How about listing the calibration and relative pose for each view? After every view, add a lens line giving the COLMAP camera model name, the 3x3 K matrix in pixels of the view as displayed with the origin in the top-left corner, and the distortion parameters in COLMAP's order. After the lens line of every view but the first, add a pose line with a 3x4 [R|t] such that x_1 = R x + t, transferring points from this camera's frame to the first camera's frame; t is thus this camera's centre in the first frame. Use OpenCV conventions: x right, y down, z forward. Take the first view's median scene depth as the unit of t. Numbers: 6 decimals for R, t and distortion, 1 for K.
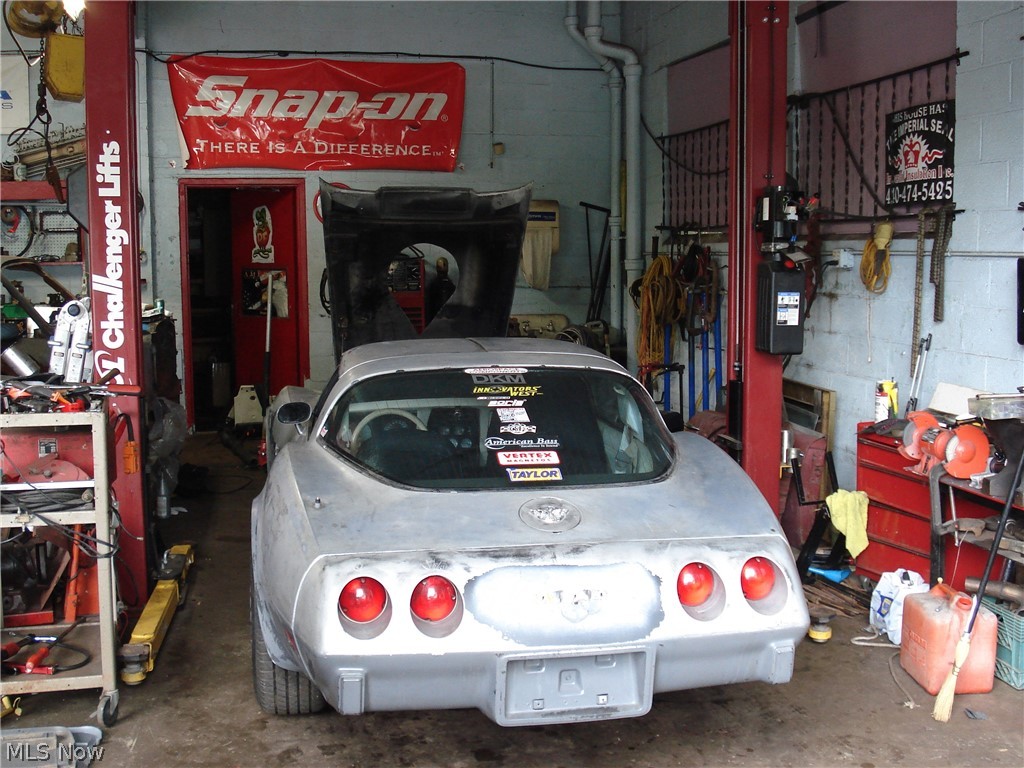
lens RADIAL K [[1163.7, 0, 512.8], [0, 1163.7, 386.3], [0, 0, 1]] dist [-0.105776, 0.000000]
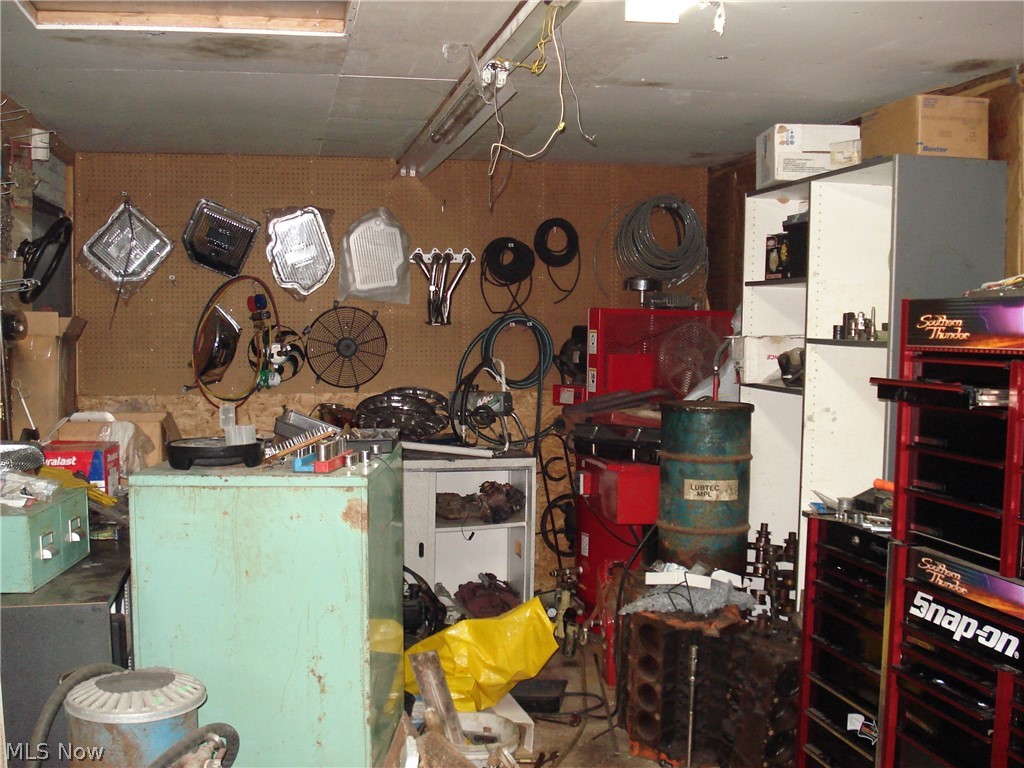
lens RADIAL K [[1163.7, 0, 513.2], [0, 1163.7, 383.2], [0, 0, 1]] dist [-0.105776, 0.000000]
pose [[0.018284, 0.039478, -0.999053, 1.202327], [-0.122602, 0.991768, 0.036947, -0.527944], [0.992287, 0.121811, 0.022974, 0.411393]]
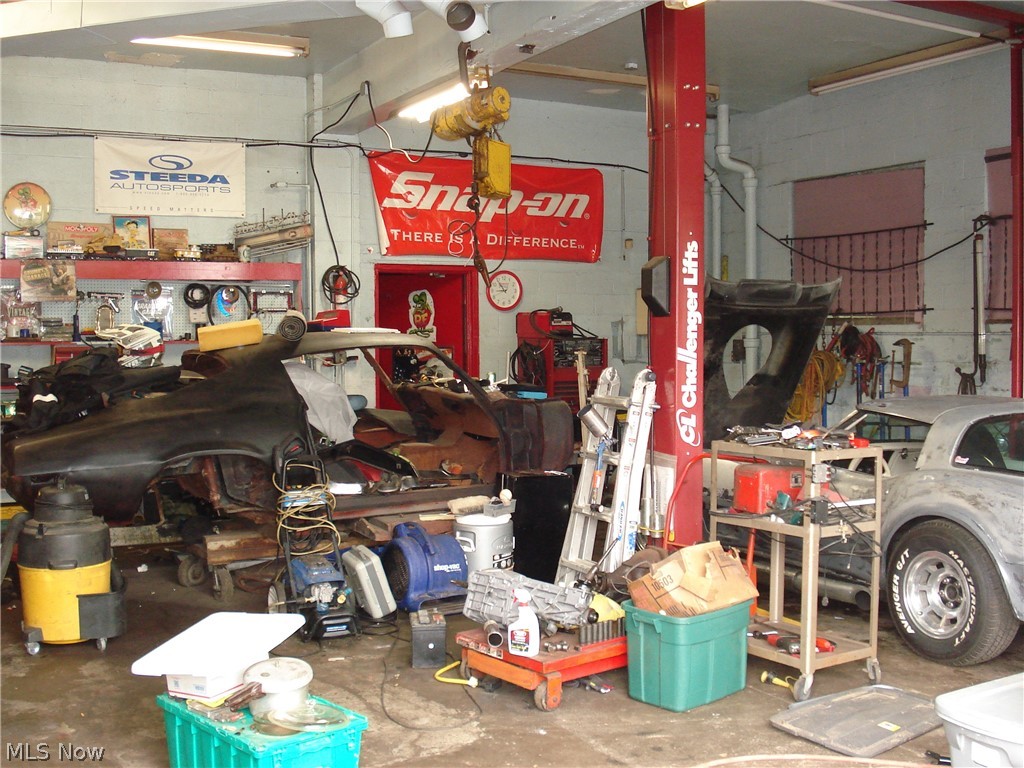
lens RADIAL K [[1163.7, 0, 512.0], [0, 1163.7, 381.3], [0, 0, 1]] dist [-0.105776, 0.000000]
pose [[0.961592, -0.010981, 0.274263, -0.472314], [0.031449, 0.997027, -0.070347, 0.011181], [-0.272675, 0.076271, 0.959078, -0.078219]]
